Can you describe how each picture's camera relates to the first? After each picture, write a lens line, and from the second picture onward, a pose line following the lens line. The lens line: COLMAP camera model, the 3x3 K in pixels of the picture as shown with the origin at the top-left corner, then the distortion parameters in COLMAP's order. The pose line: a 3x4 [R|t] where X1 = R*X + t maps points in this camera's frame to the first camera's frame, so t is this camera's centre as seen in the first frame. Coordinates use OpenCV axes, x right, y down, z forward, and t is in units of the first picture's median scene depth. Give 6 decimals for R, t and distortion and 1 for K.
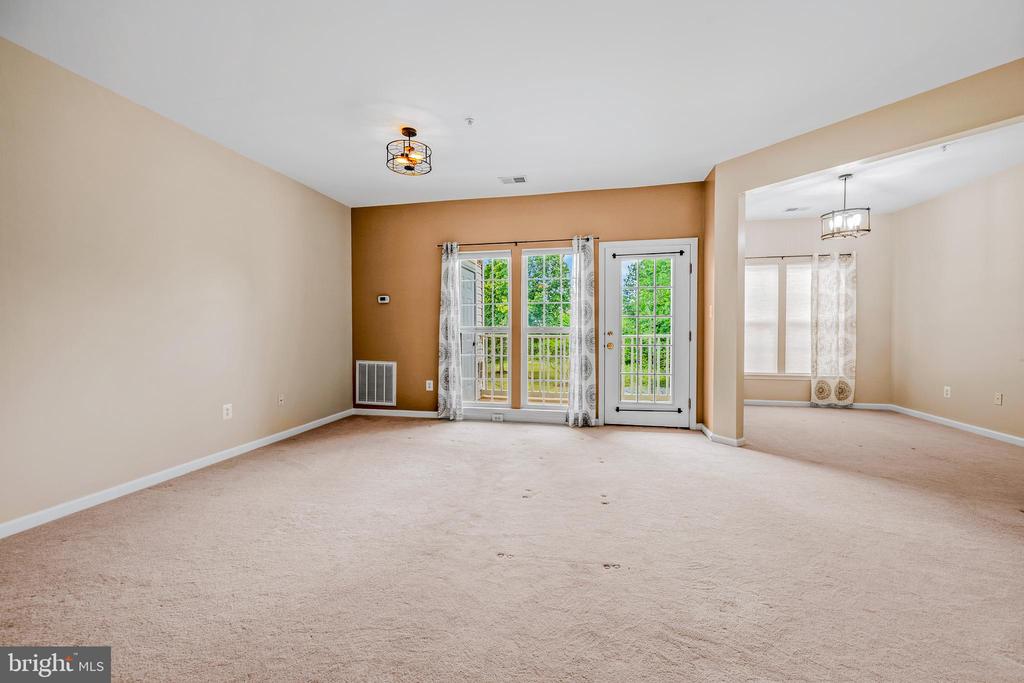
lens RADIAL K [[402.8, 0, 511.8], [0, 402.8, 339.8], [0, 0, 1]] dist [-0.000471, -0.000027]
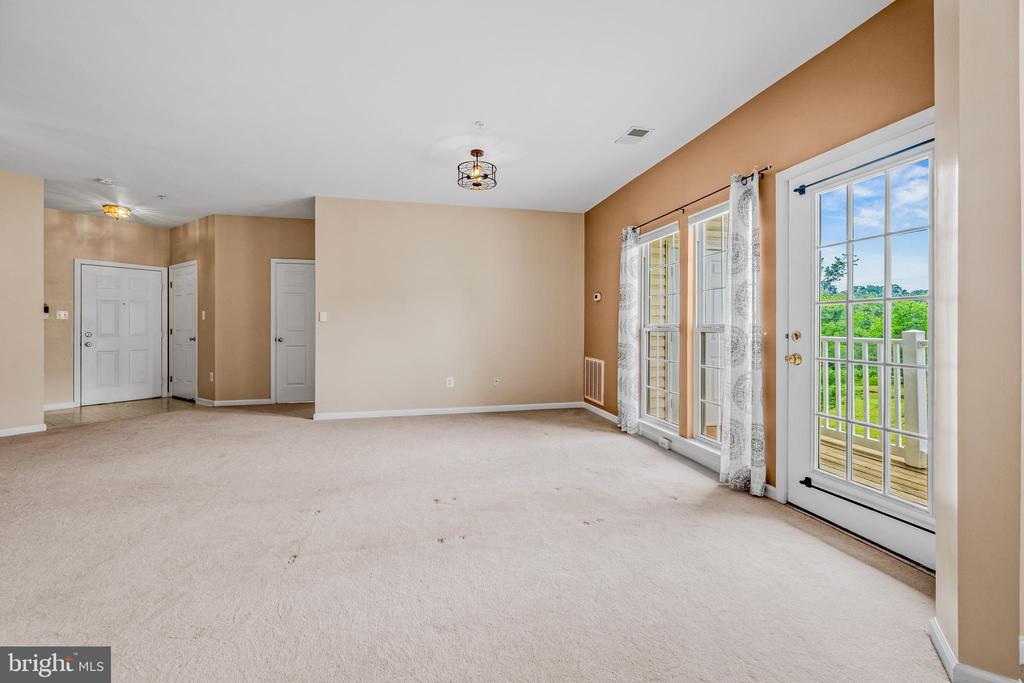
lens RADIAL K [[412.8, 0, 511.3], [0, 412.8, 324.1], [0, 0, 1]] dist [0.001967, 0.000064]
pose [[0.432949, -0.002390, -0.901415, 0.555337], [-0.026971, 0.999514, -0.015604, -0.012472], [0.901015, 0.031068, 0.432675, 0.398112]]
